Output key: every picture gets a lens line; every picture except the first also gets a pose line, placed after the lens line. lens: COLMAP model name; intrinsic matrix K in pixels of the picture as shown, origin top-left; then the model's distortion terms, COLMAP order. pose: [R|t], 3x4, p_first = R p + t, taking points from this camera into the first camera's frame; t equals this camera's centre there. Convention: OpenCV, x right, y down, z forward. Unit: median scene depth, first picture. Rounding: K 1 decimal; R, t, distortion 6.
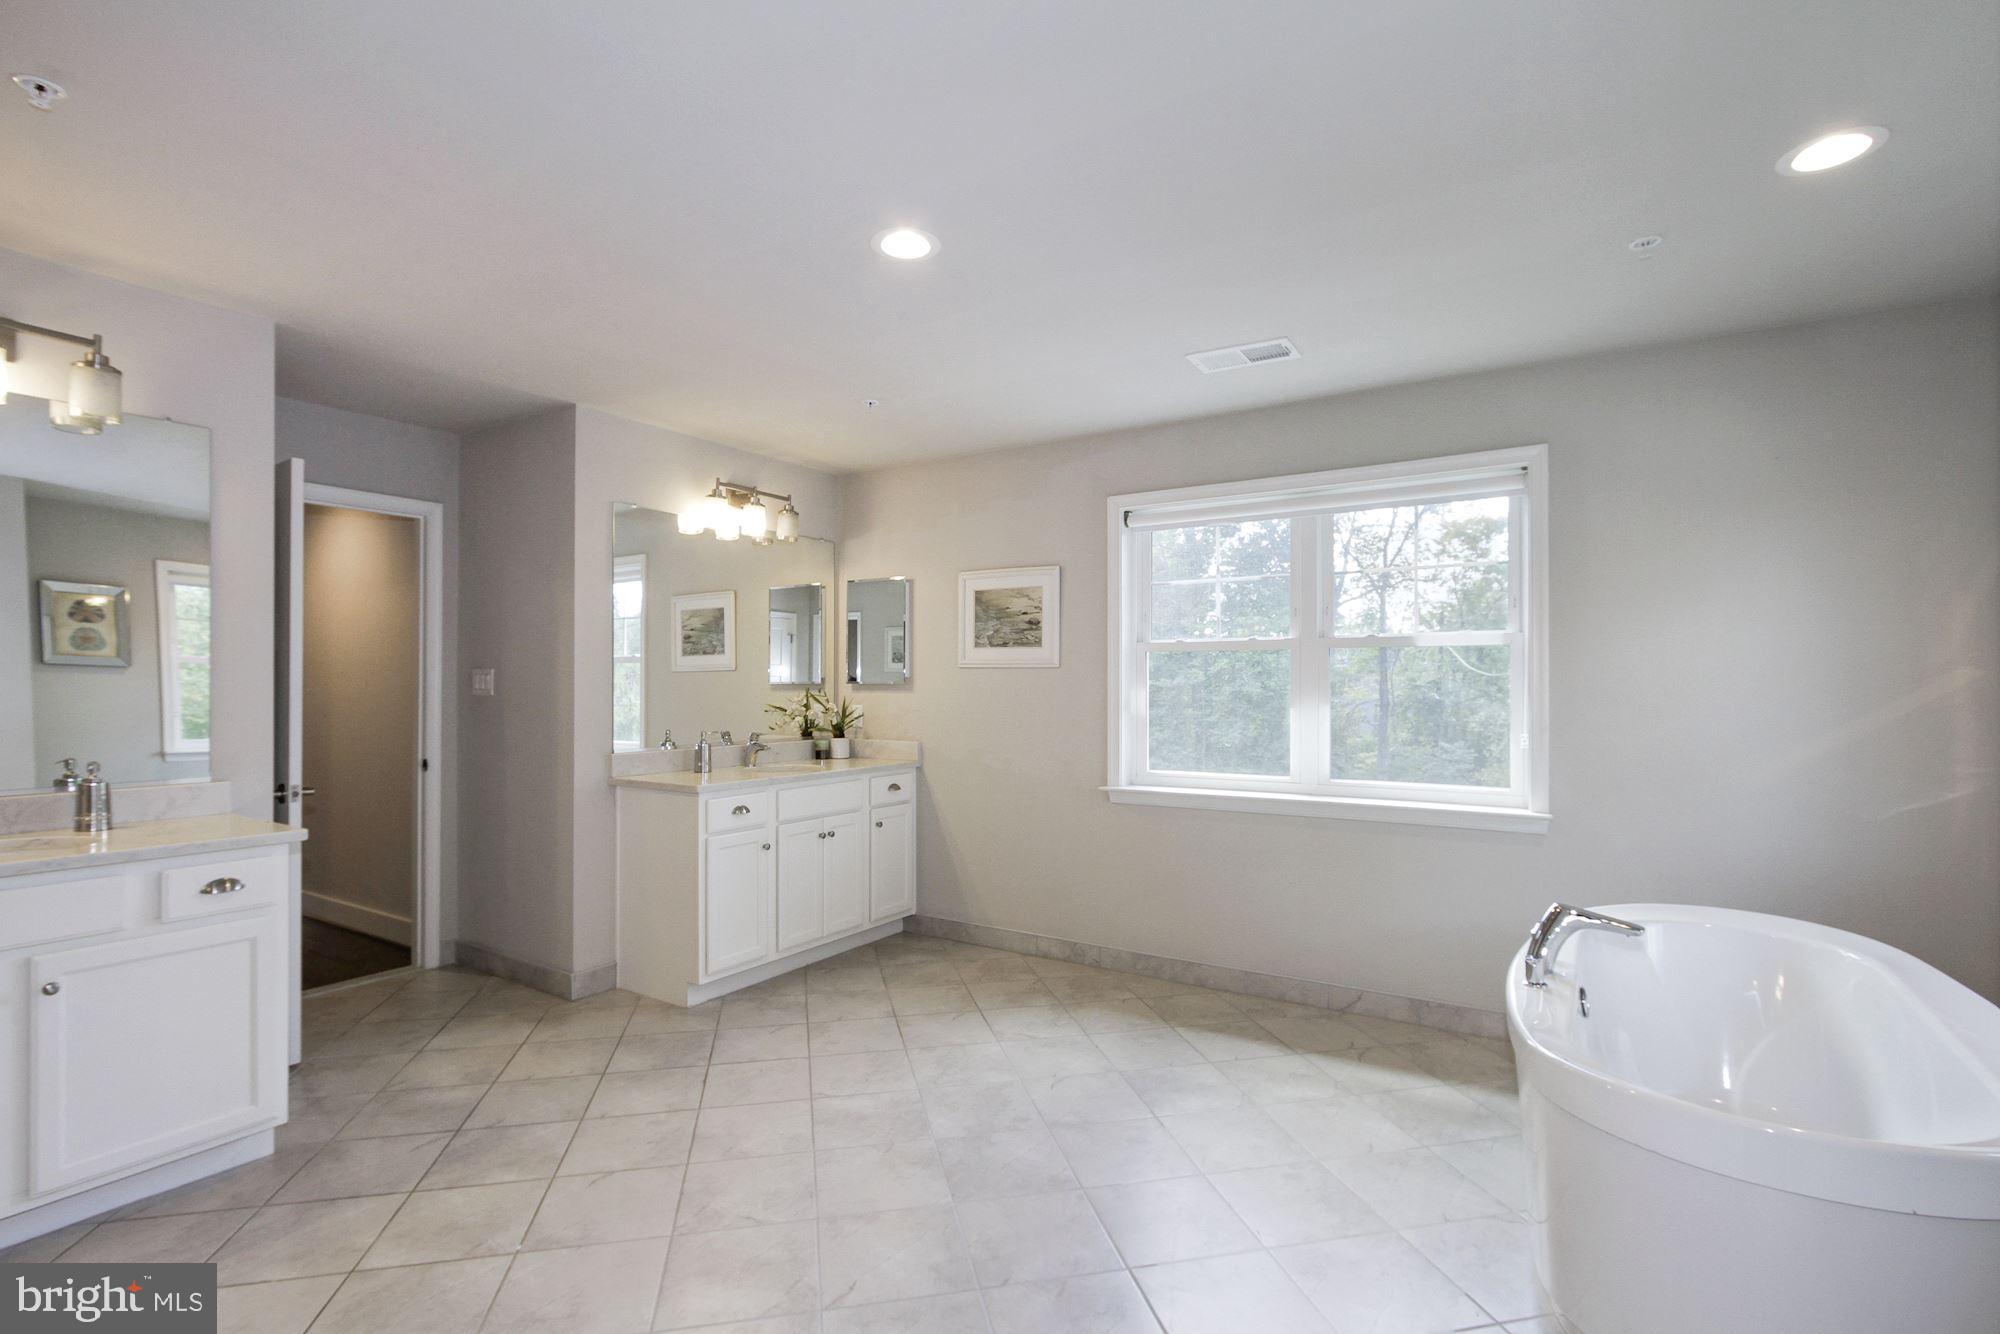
lens RADIAL K [[934.0, 0, 999.5], [0, 934.0, 678.8], [0, 0, 1]] dist [-0.002738, -0.000637]
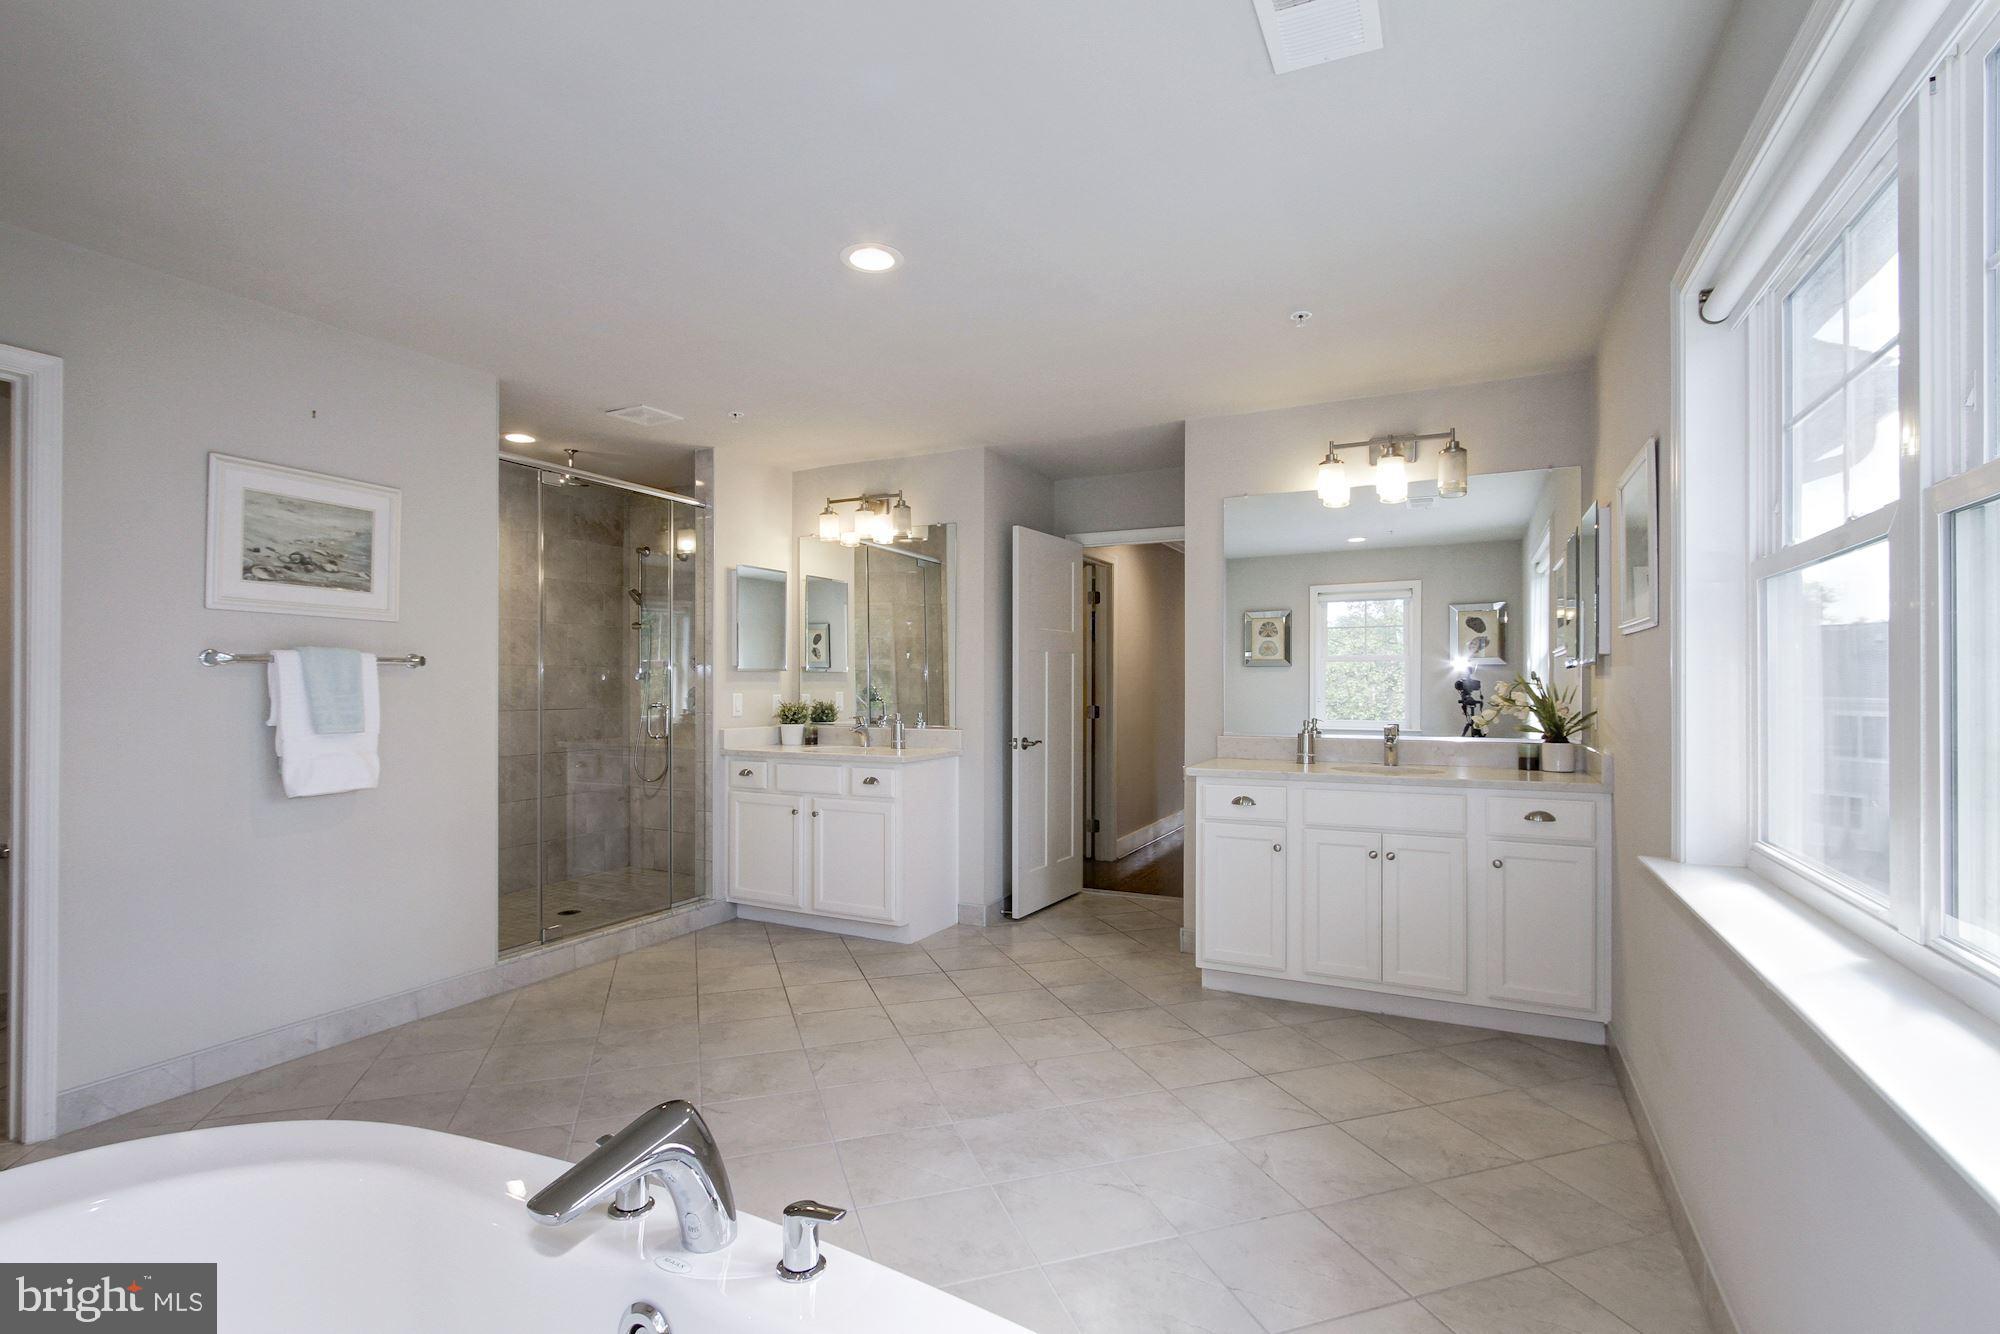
lens RADIAL K [[934.0, 0, 999.5], [0, 934.0, 678.8], [0, 0, 1]] dist [-0.002738, -0.000637]
pose [[0.101692, -0.011081, -0.994754, 0.637023], [0.006182, 0.999926, -0.010507, 0.025399], [0.994797, -0.005081, 0.101753, 0.661487]]
